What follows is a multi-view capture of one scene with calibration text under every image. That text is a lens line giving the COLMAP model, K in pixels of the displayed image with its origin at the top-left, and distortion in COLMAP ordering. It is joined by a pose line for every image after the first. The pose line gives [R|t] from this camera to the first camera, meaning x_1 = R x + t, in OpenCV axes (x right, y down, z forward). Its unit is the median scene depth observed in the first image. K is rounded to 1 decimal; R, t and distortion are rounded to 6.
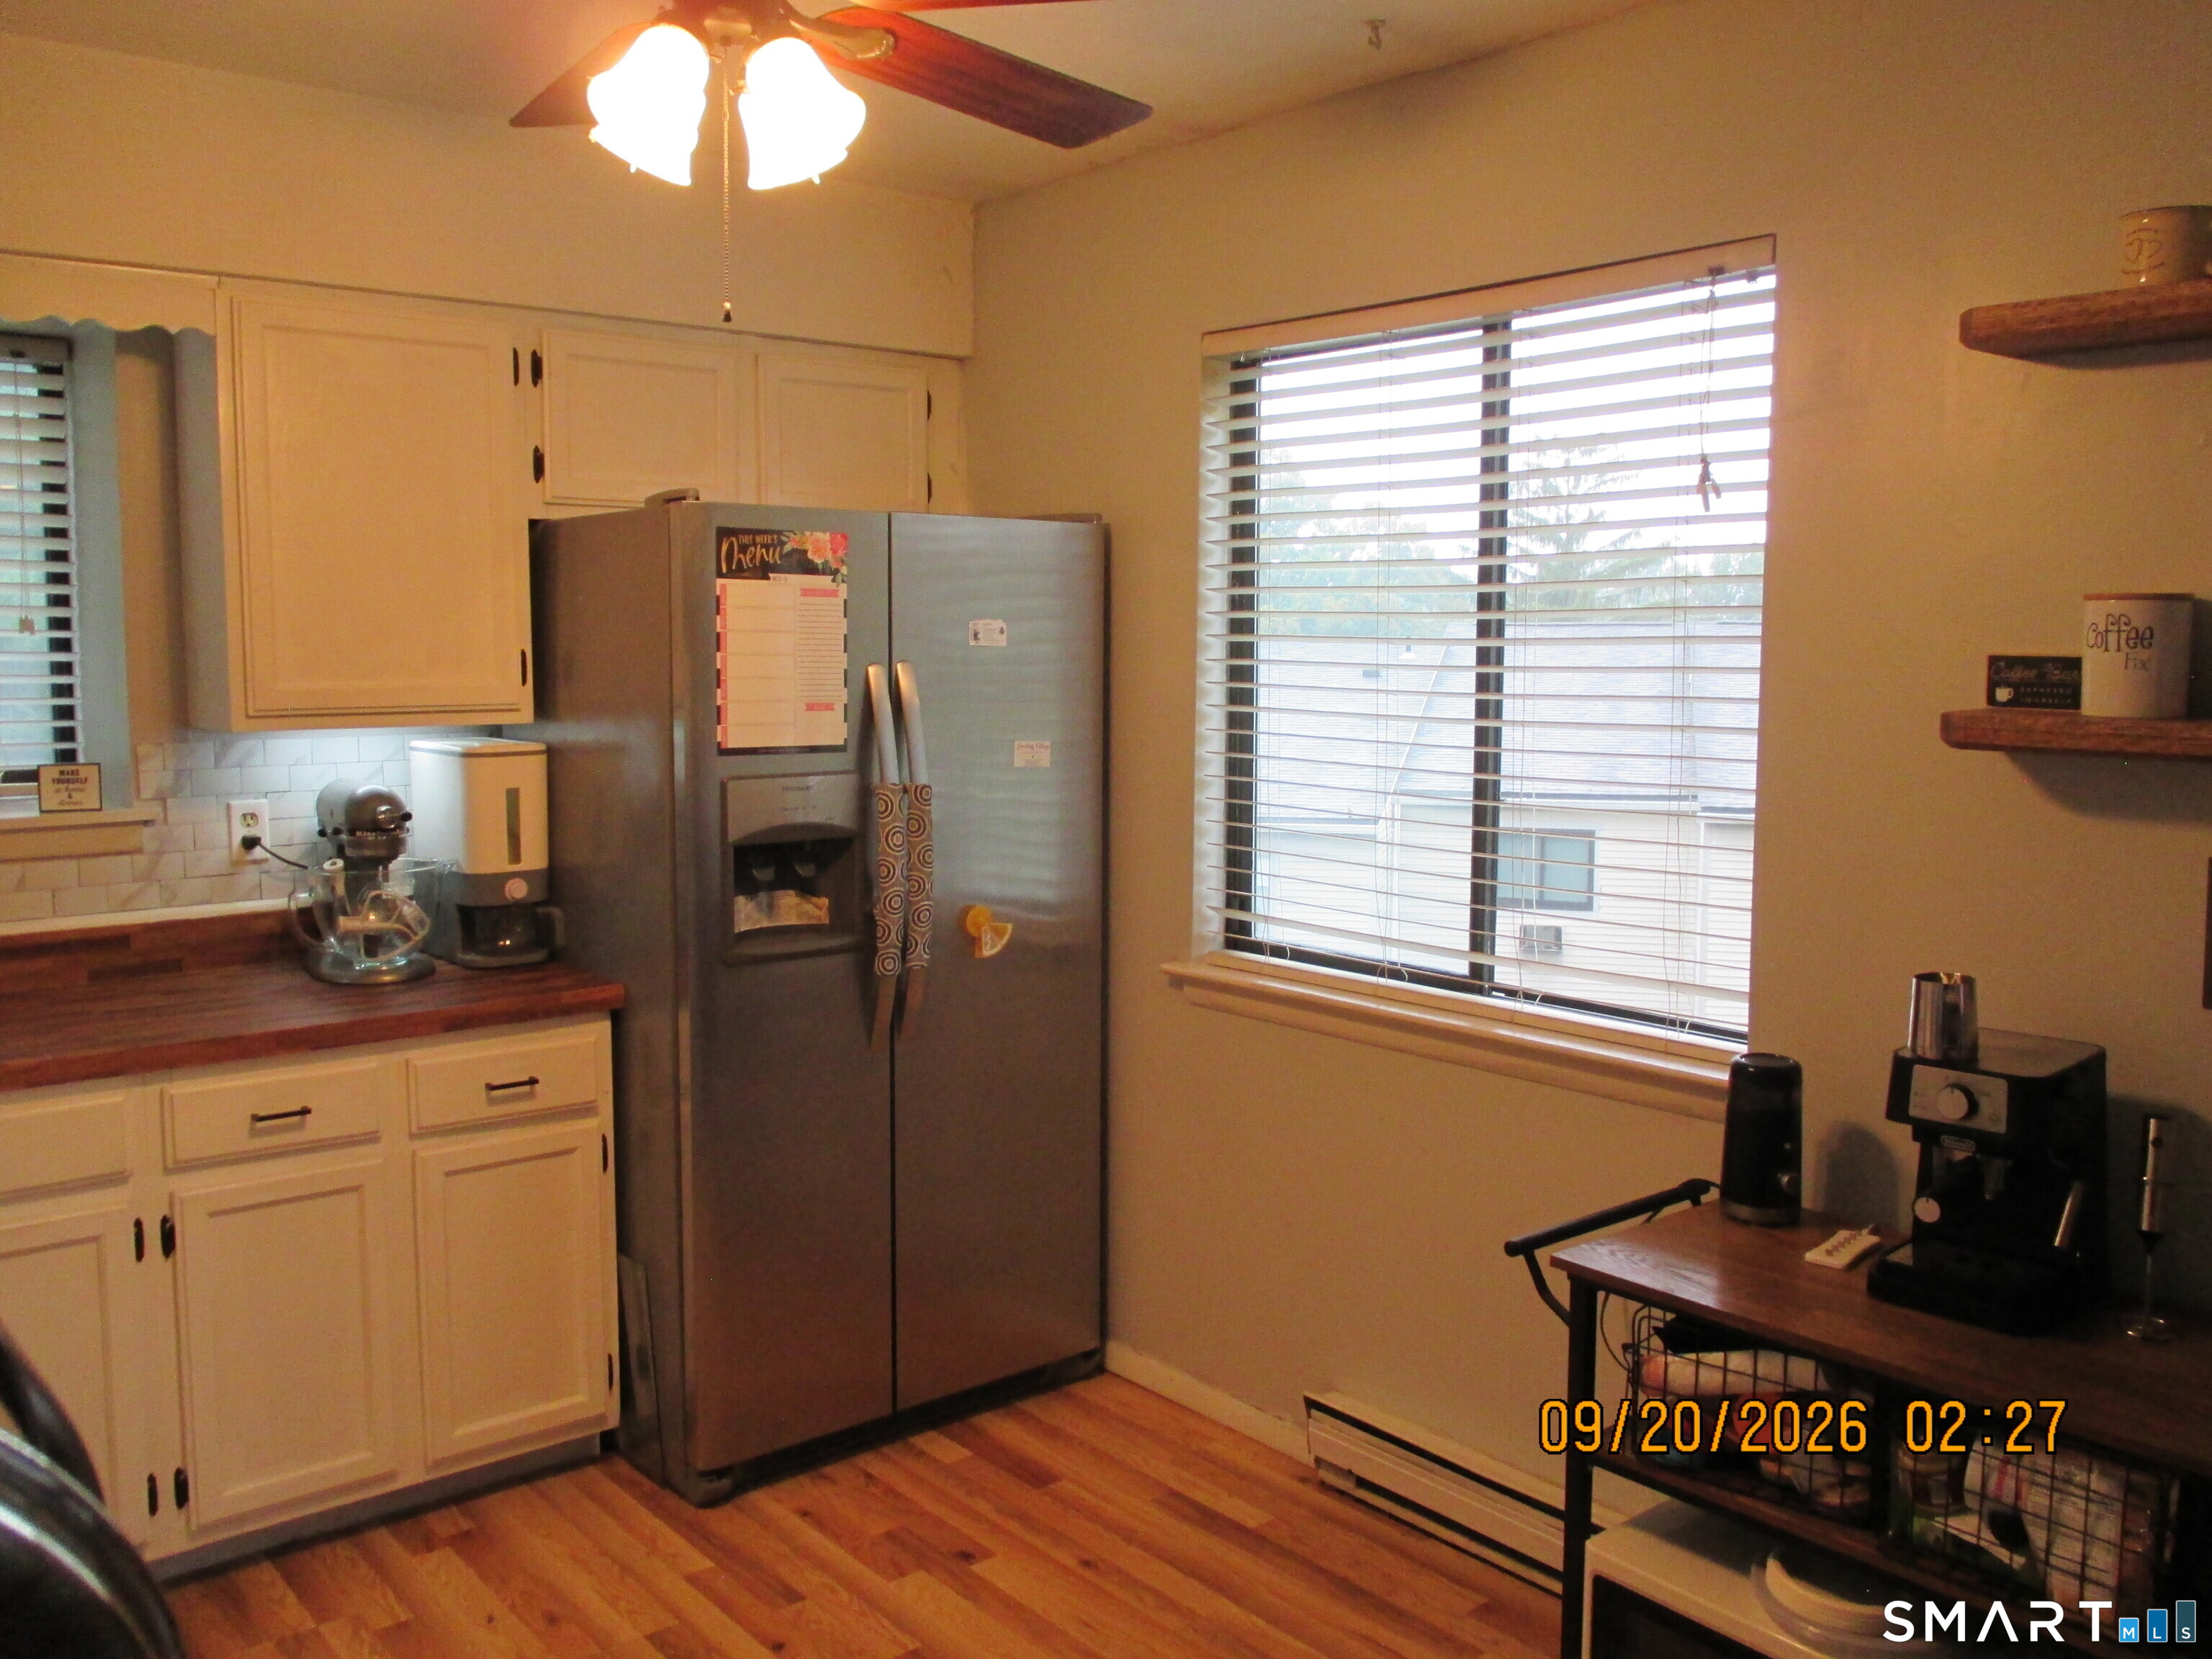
lens RADIAL K [[1825.0, 0, 1099.4], [0, 1825.0, 825.8], [0, 0, 1]] dist [-0.014561, -0.012624]
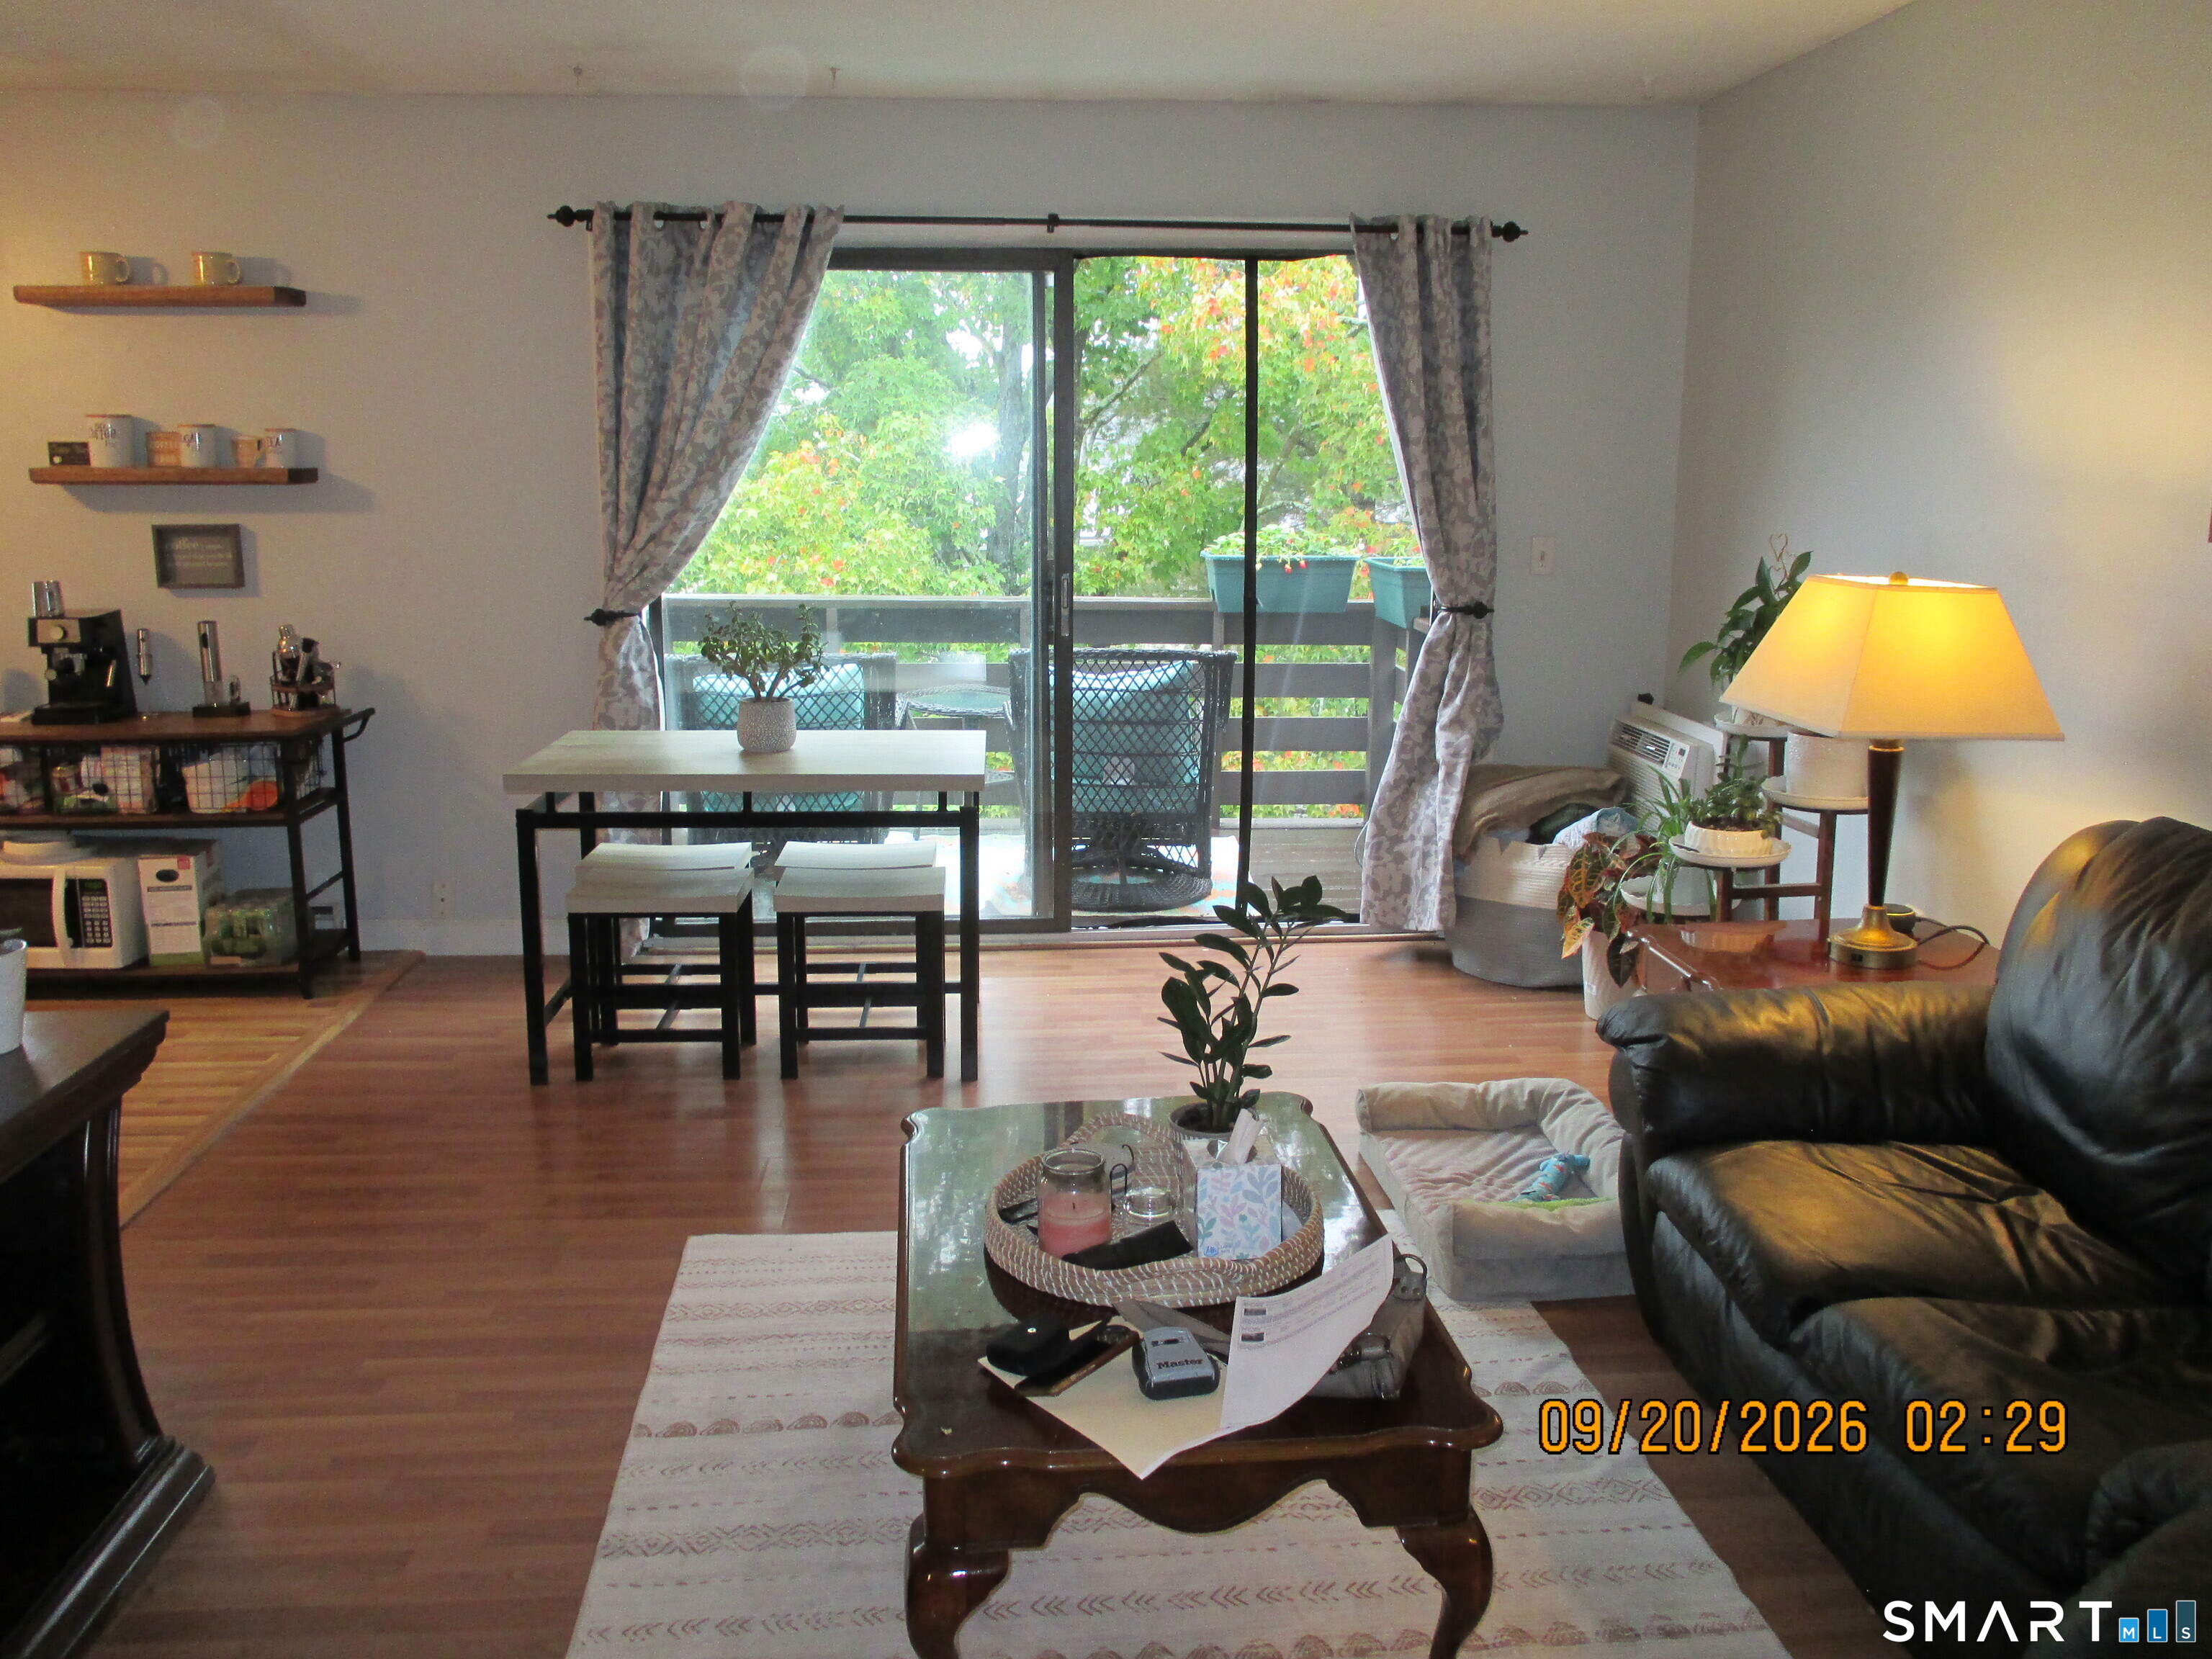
lens RADIAL K [[1825.0, 0, 1099.5], [0, 1825.0, 829.1], [0, 0, 1]] dist [-0.014561, -0.012624]
pose [[0.594278, -0.149343, 0.790272, -0.613406], [0.074082, 0.988596, 0.131113, 0.192897], [-0.800840, -0.019372, 0.598565, -1.473339]]
